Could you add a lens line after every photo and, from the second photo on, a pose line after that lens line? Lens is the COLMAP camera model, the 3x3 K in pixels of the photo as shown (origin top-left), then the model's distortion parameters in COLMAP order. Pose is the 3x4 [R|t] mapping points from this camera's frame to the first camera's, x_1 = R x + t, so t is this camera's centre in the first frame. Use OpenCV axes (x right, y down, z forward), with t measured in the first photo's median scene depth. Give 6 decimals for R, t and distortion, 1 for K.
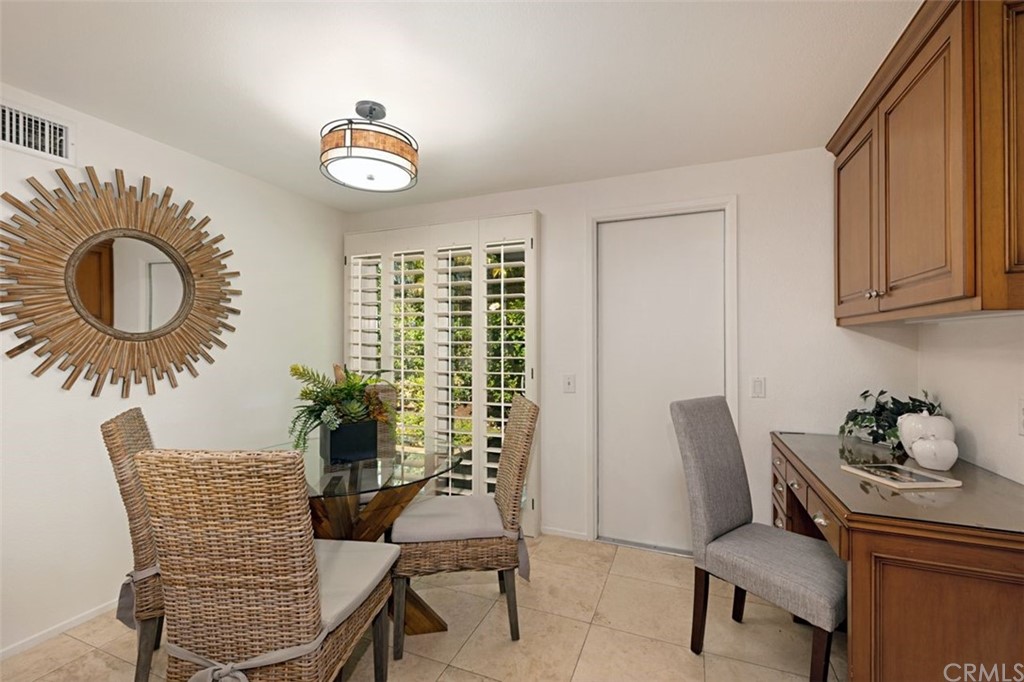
lens RADIAL K [[438.8, 0, 510.5], [0, 438.8, 336.3], [0, 0, 1]] dist [-0.002800, -0.000209]
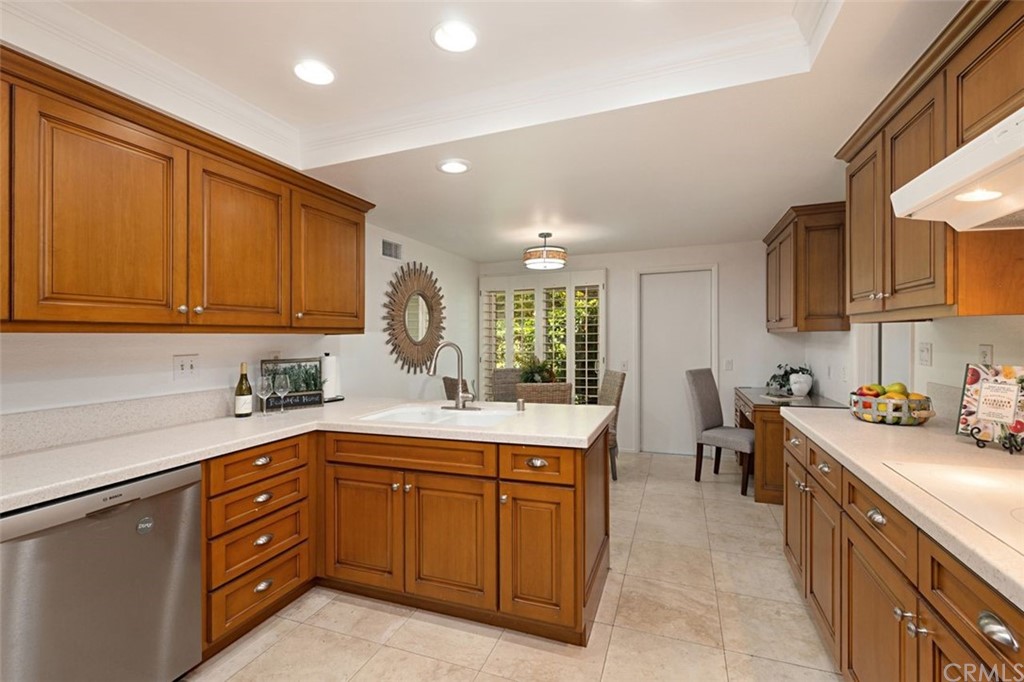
lens RADIAL K [[436.4, 0, 518.5], [0, 436.4, 349.1], [0, 0, 1]] dist [0.013675, -0.000058]
pose [[0.999343, -0.016449, 0.032306, -0.478811], [0.015113, 0.999038, 0.041173, -0.051462], [-0.032952, -0.040657, 0.998630, -1.021555]]
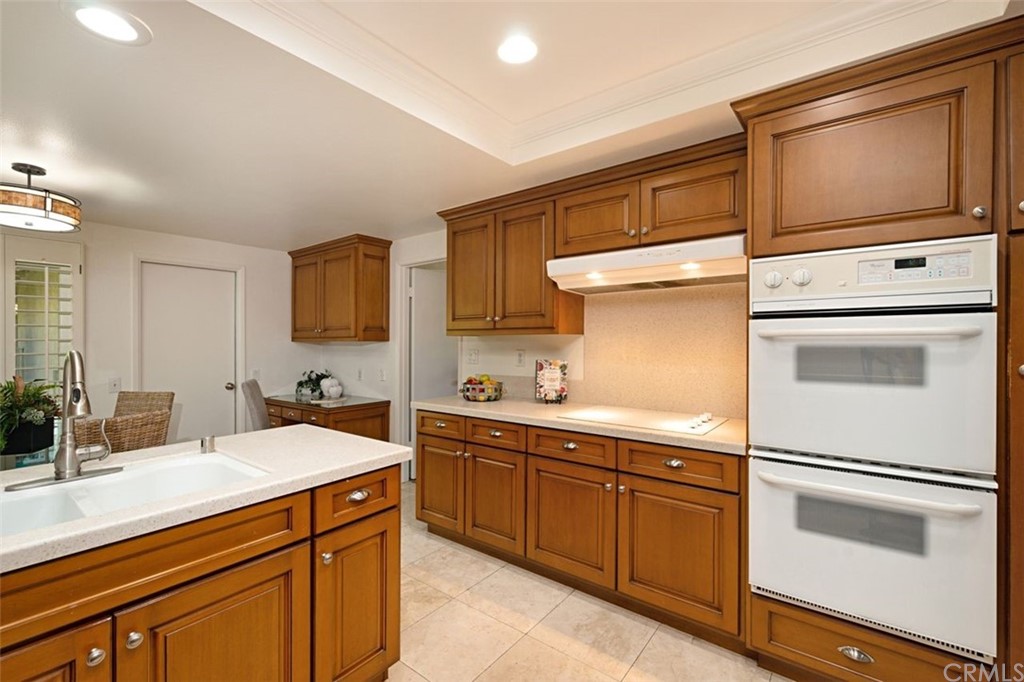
lens RADIAL K [[439.0, 0, 511.4], [0, 439.0, 349.4], [0, 0, 1]] dist [-0.009034, -0.000135]
pose [[0.267245, -0.018039, 0.963460, -1.047675], [-0.011744, 0.999690, 0.021975, -0.047608], [-0.963557, -0.017187, 0.266951, -0.587505]]
